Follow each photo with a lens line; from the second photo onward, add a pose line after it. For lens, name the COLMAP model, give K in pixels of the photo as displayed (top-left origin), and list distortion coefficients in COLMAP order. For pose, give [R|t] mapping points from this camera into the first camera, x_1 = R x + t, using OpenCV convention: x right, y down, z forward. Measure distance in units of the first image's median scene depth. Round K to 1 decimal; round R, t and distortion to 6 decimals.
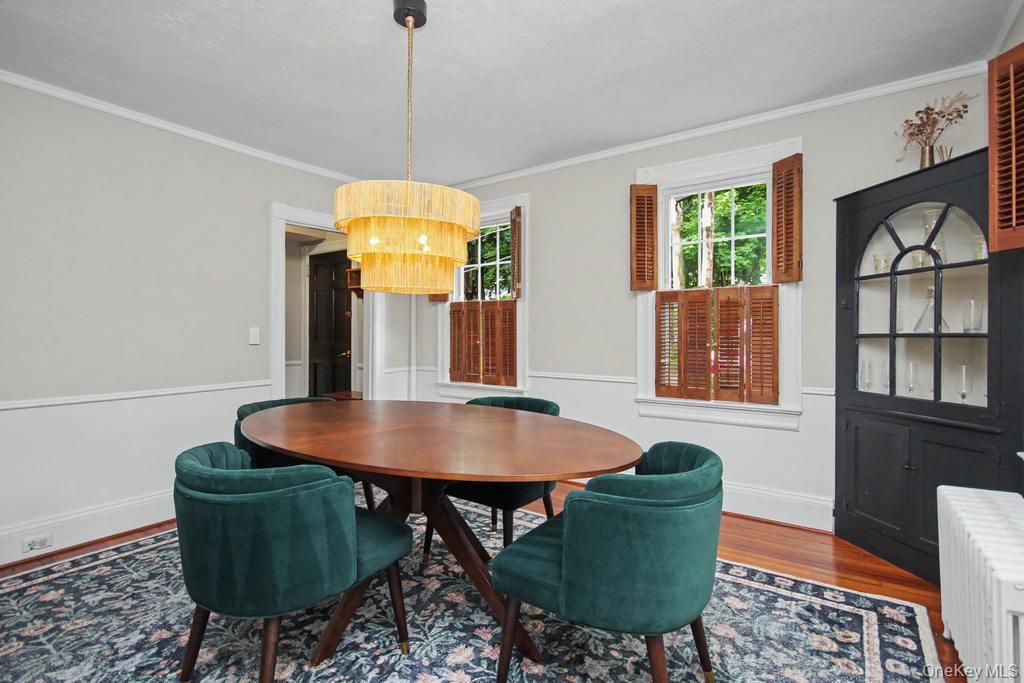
lens RADIAL K [[491.4, 0, 515.1], [0, 491.4, 334.9], [0, 0, 1]] dist [-0.000151, 0.000031]
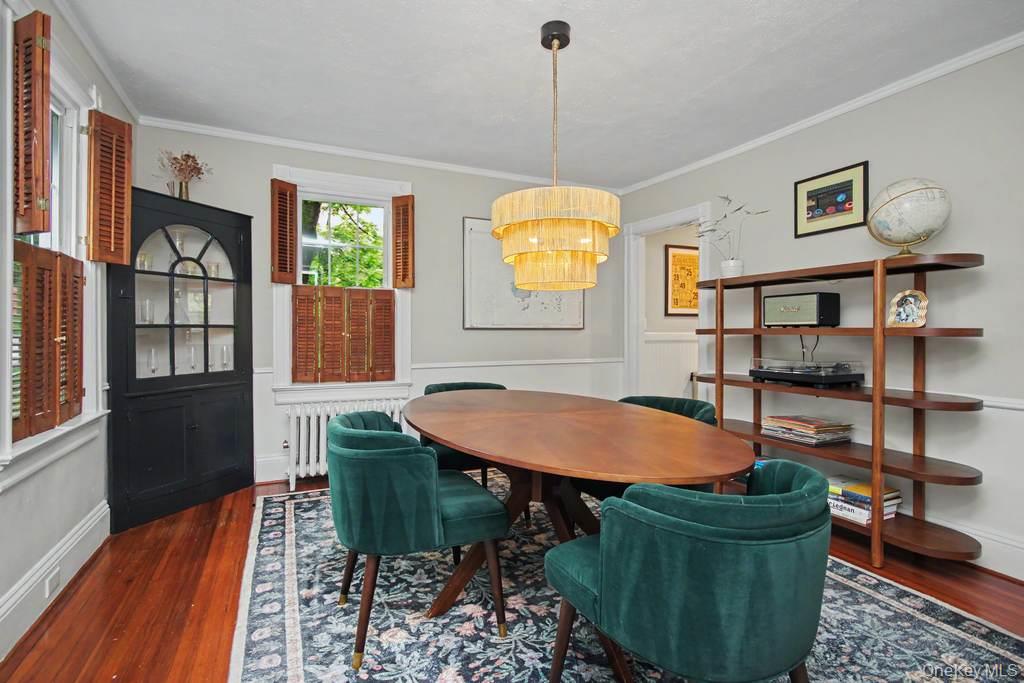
lens RADIAL K [[491.4, 0, 515.1], [0, 491.4, 334.9], [0, 0, 1]] dist [-0.000151, 0.000031]
pose [[-0.868032, -0.007611, 0.496449, -0.612813], [-0.004120, 0.999958, 0.008127, 0.011420], [-0.496491, 0.005009, -0.868028, 1.785111]]
